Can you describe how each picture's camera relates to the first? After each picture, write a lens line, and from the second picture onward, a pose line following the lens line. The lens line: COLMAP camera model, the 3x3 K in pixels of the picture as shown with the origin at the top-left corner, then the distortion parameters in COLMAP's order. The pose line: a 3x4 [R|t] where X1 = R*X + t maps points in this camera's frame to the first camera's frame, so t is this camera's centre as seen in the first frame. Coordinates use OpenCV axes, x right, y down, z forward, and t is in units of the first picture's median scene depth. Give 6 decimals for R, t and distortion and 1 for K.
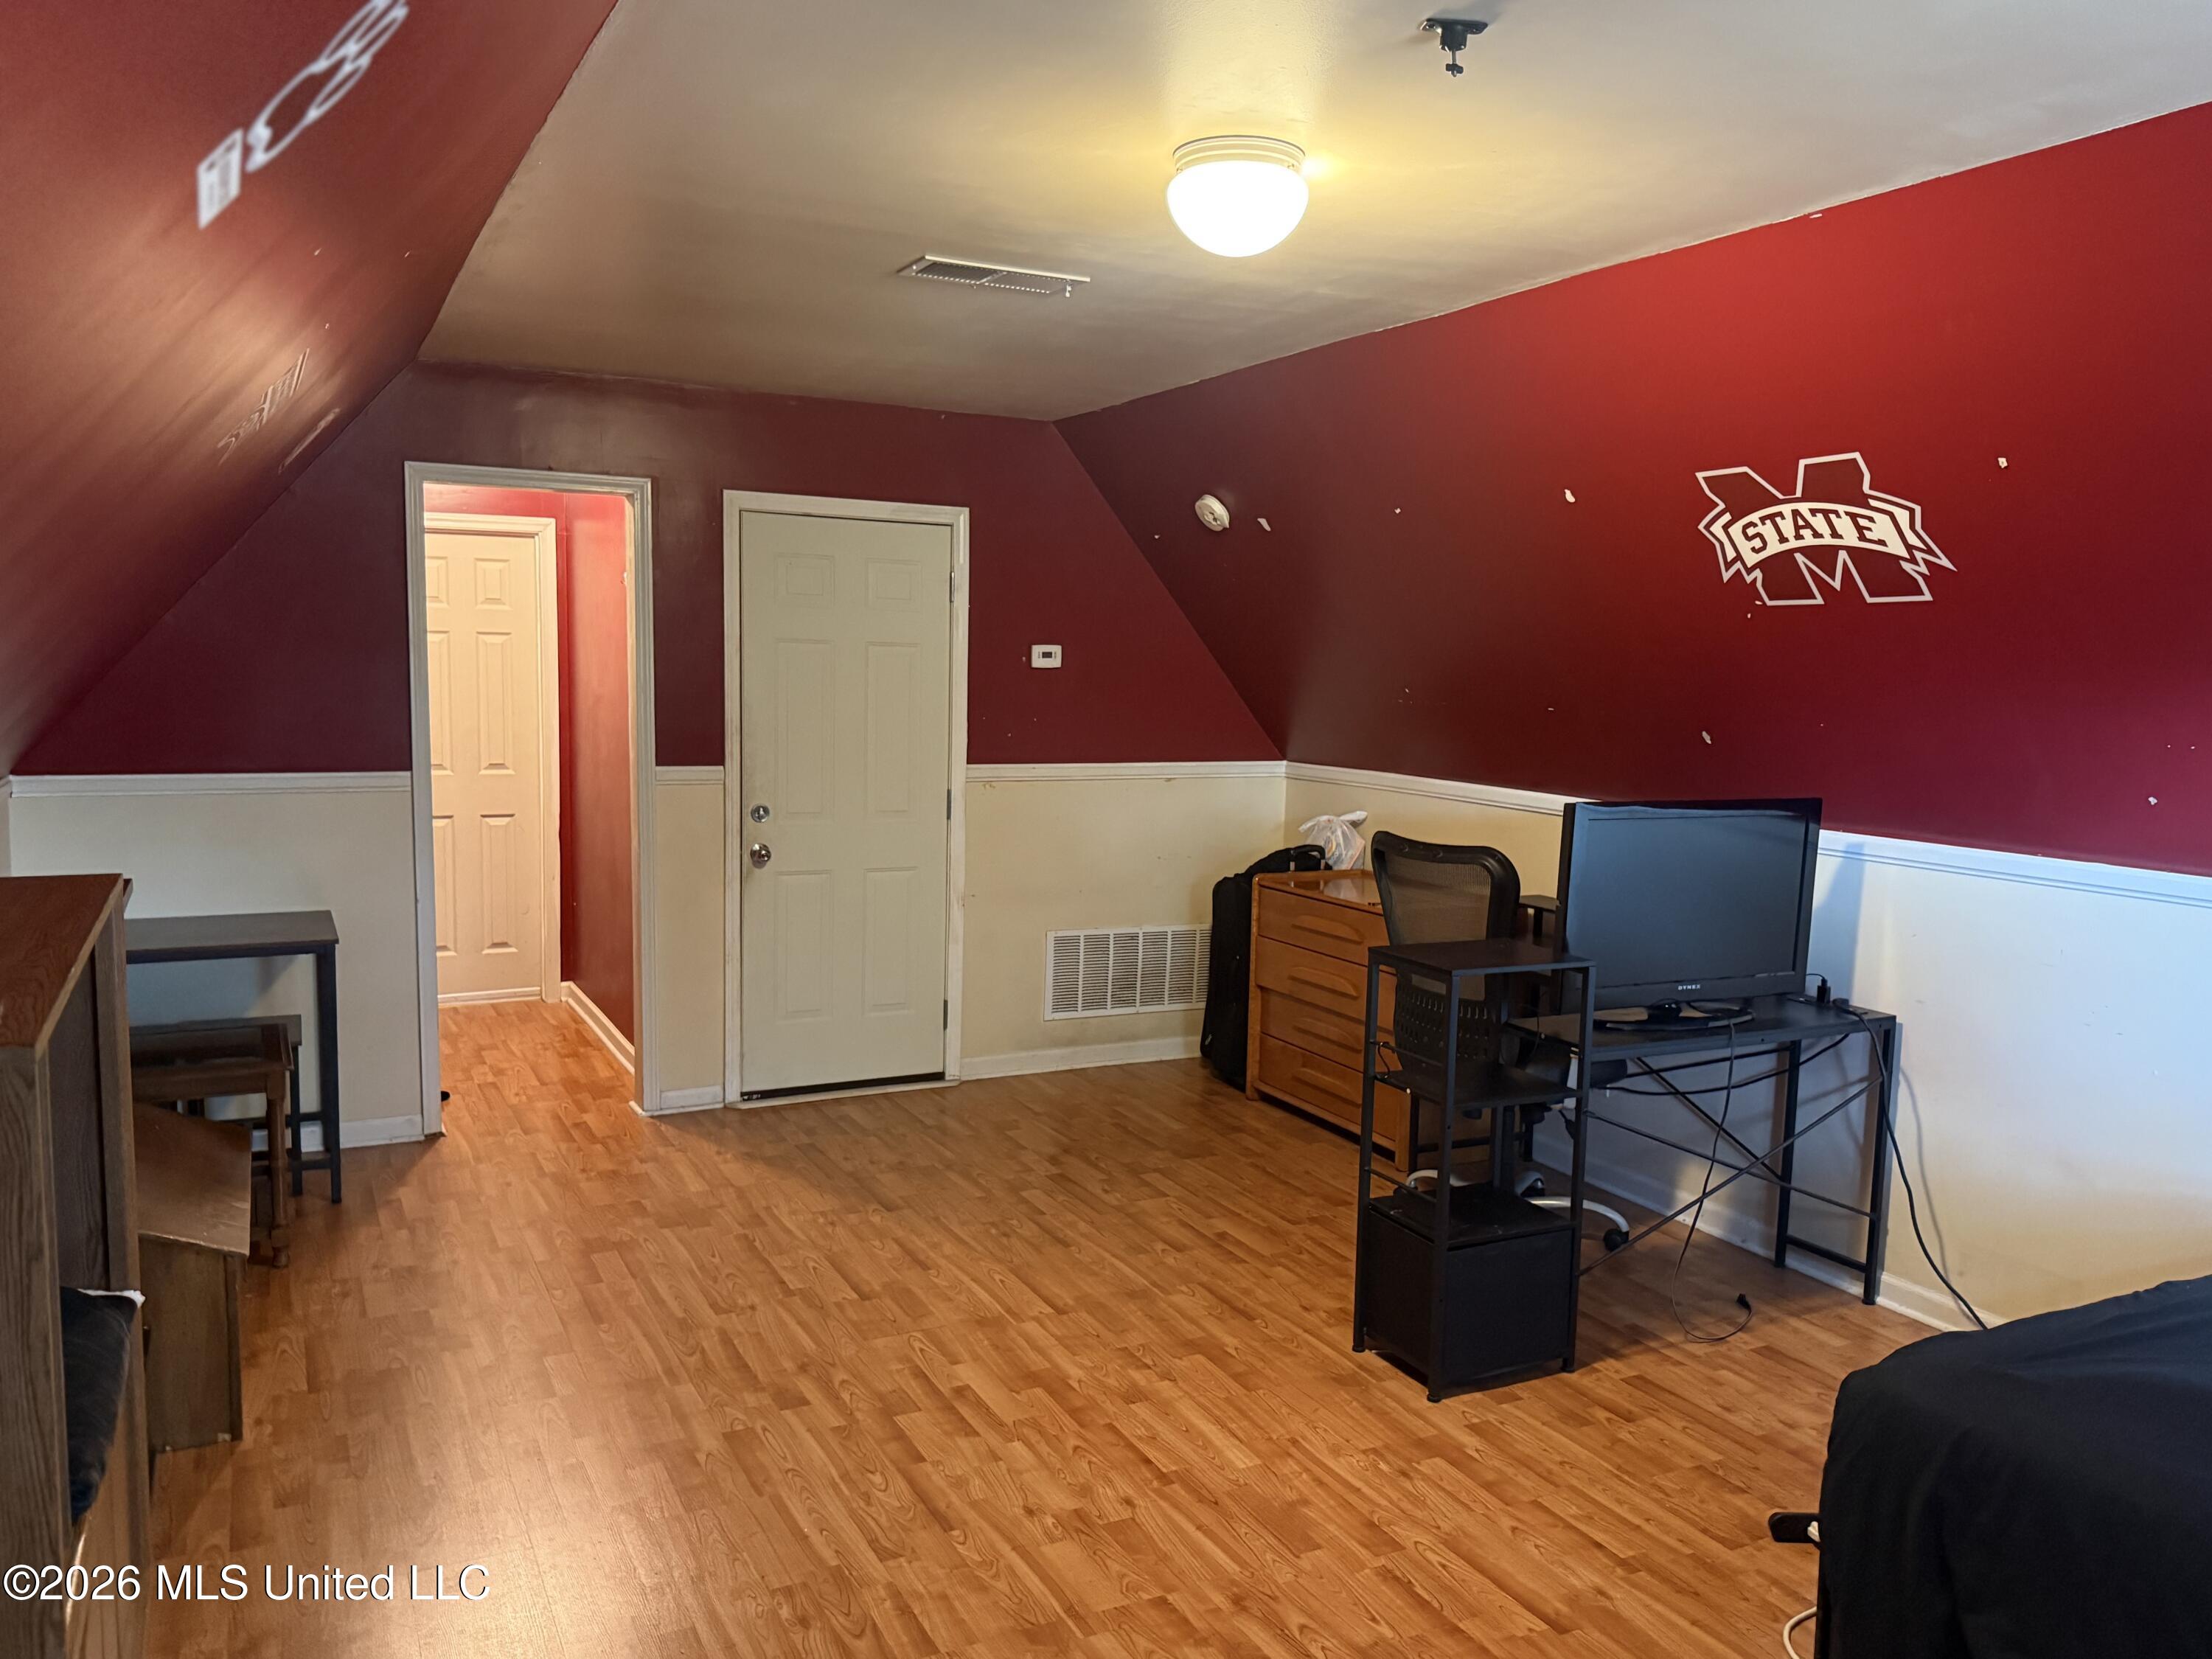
lens RADIAL K [[1620.2, 0, 1111.9], [0, 1620.2, 832.4], [0, 0, 1]] dist [0.000731, -0.000088]
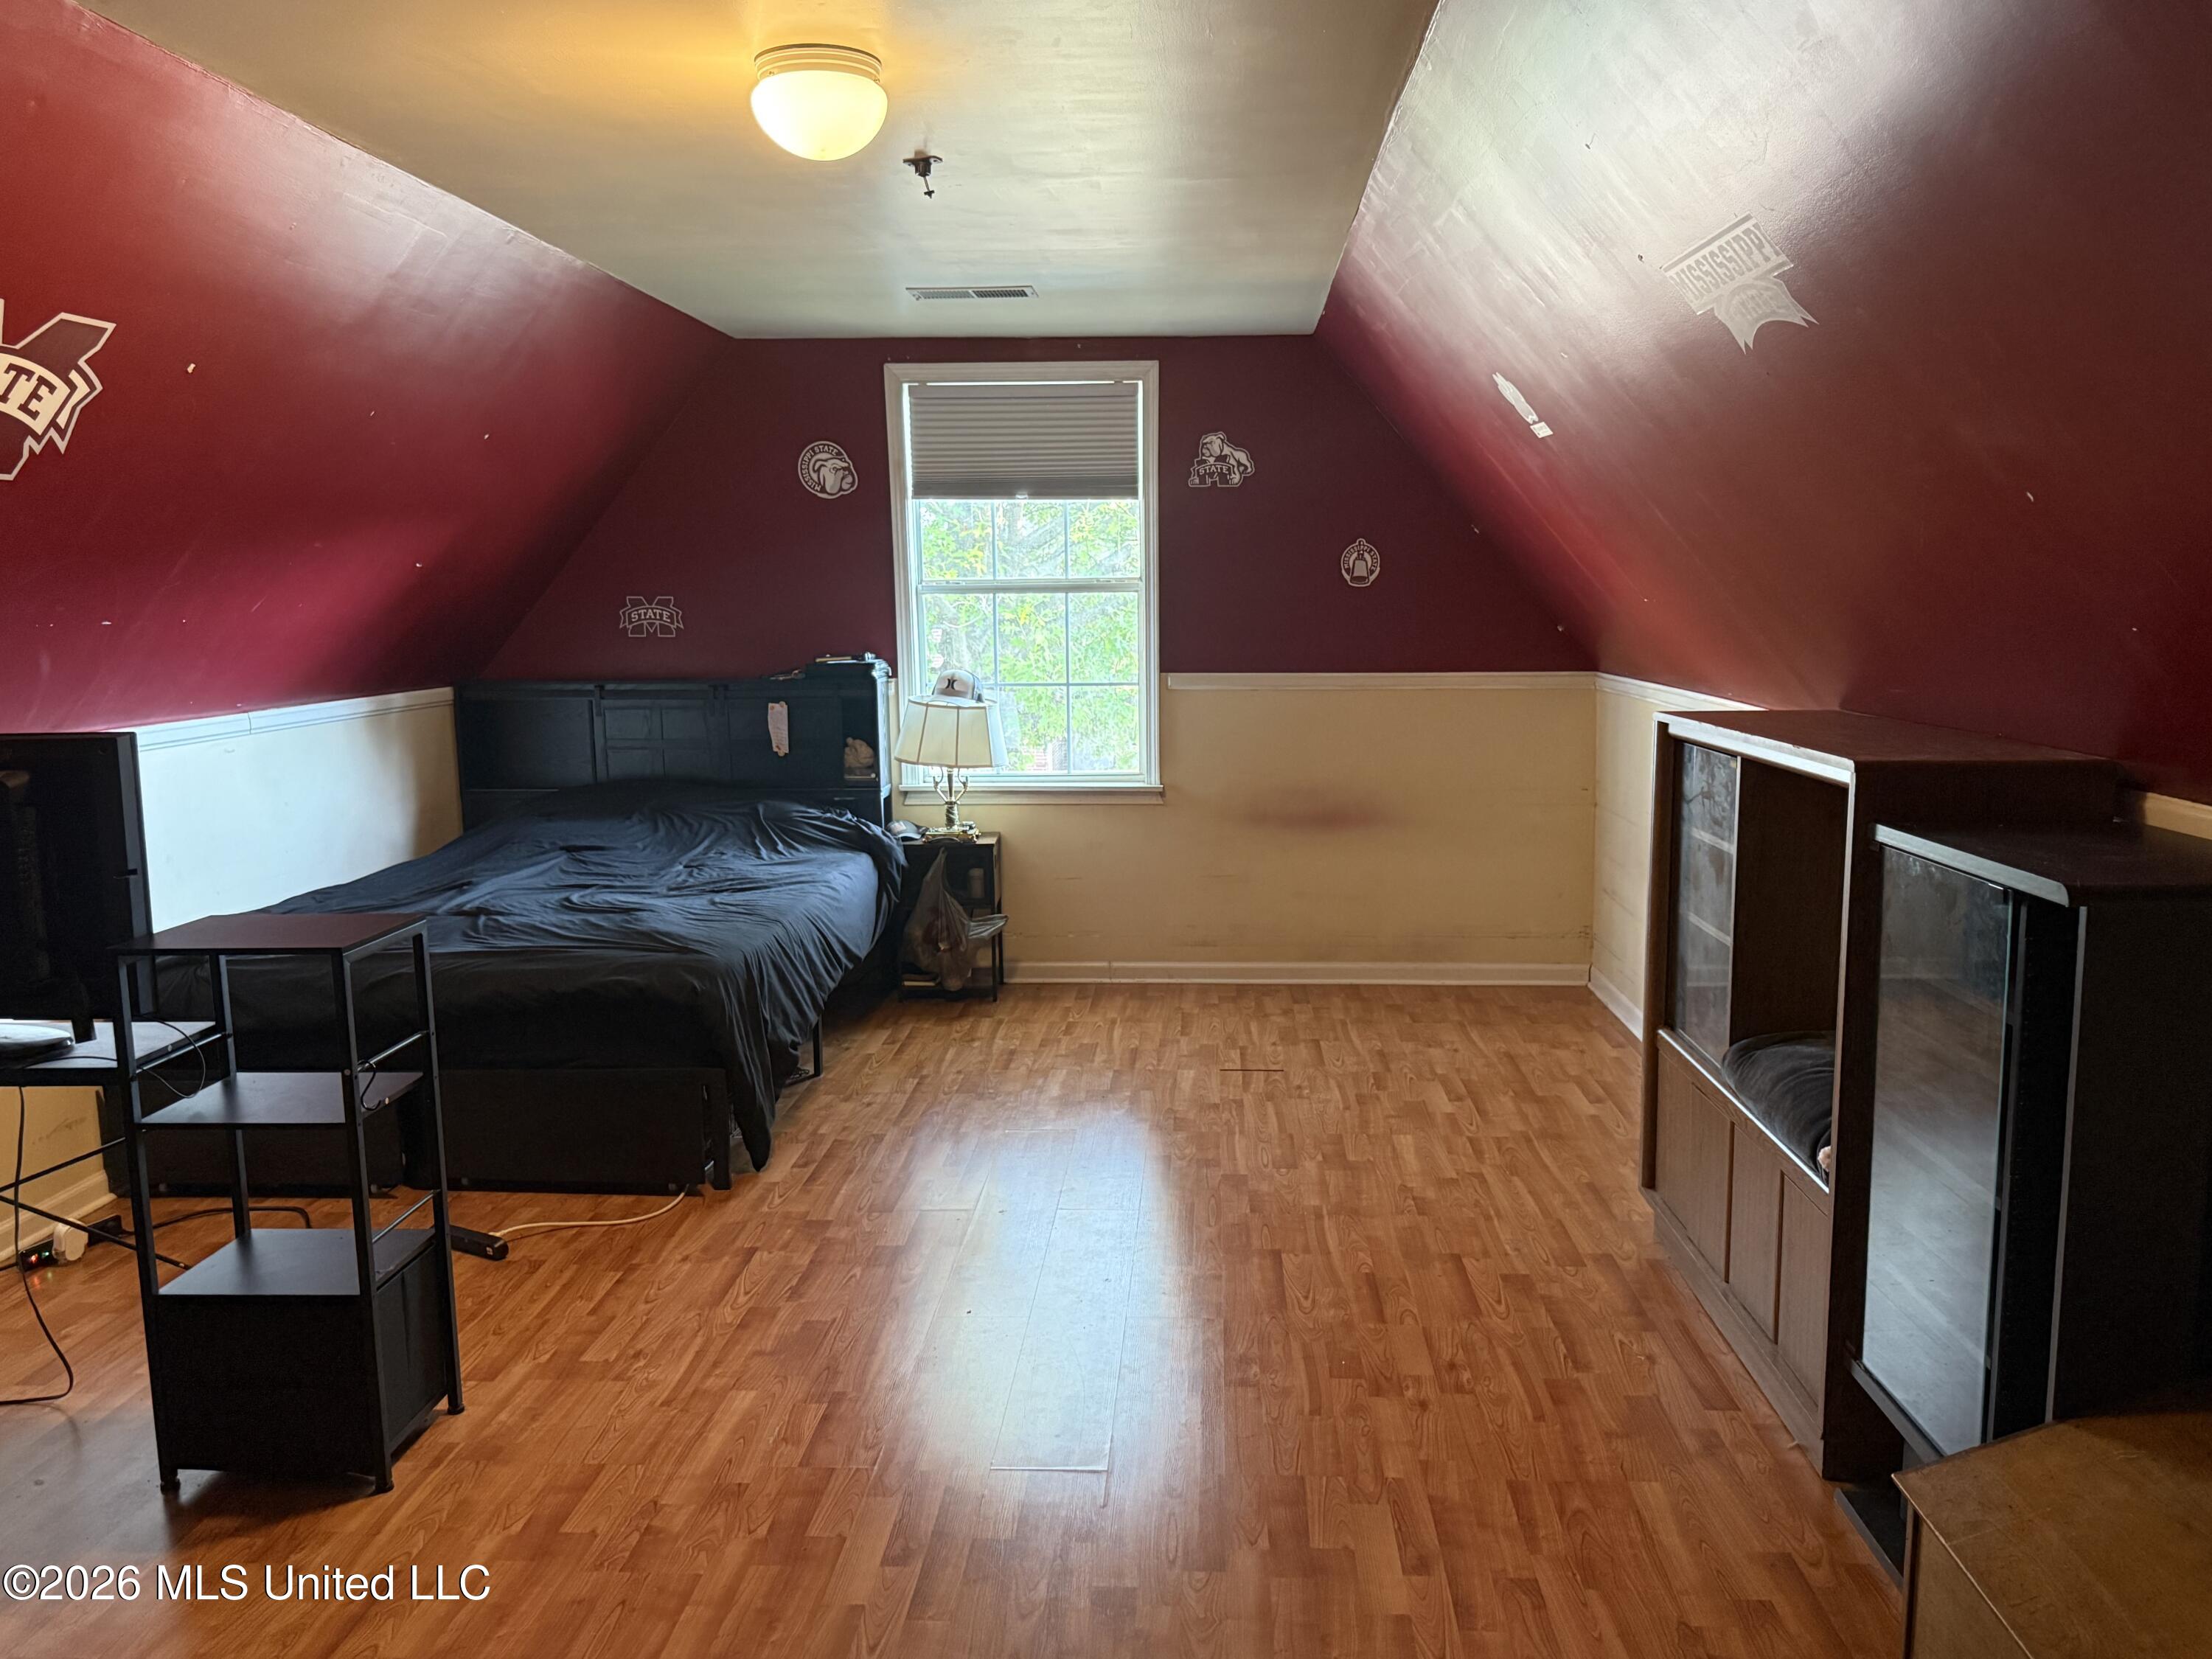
lens RADIAL K [[1620.2, 0, 1114.1], [0, 1620.2, 829.7], [0, 0, 1]] dist [0.000731, -0.000088]
pose [[-0.859297, -0.087462, 0.503943, -0.539466], [0.045336, 0.968369, 0.245369, -0.154134], [-0.509463, 0.233692, -0.828152, 1.549493]]
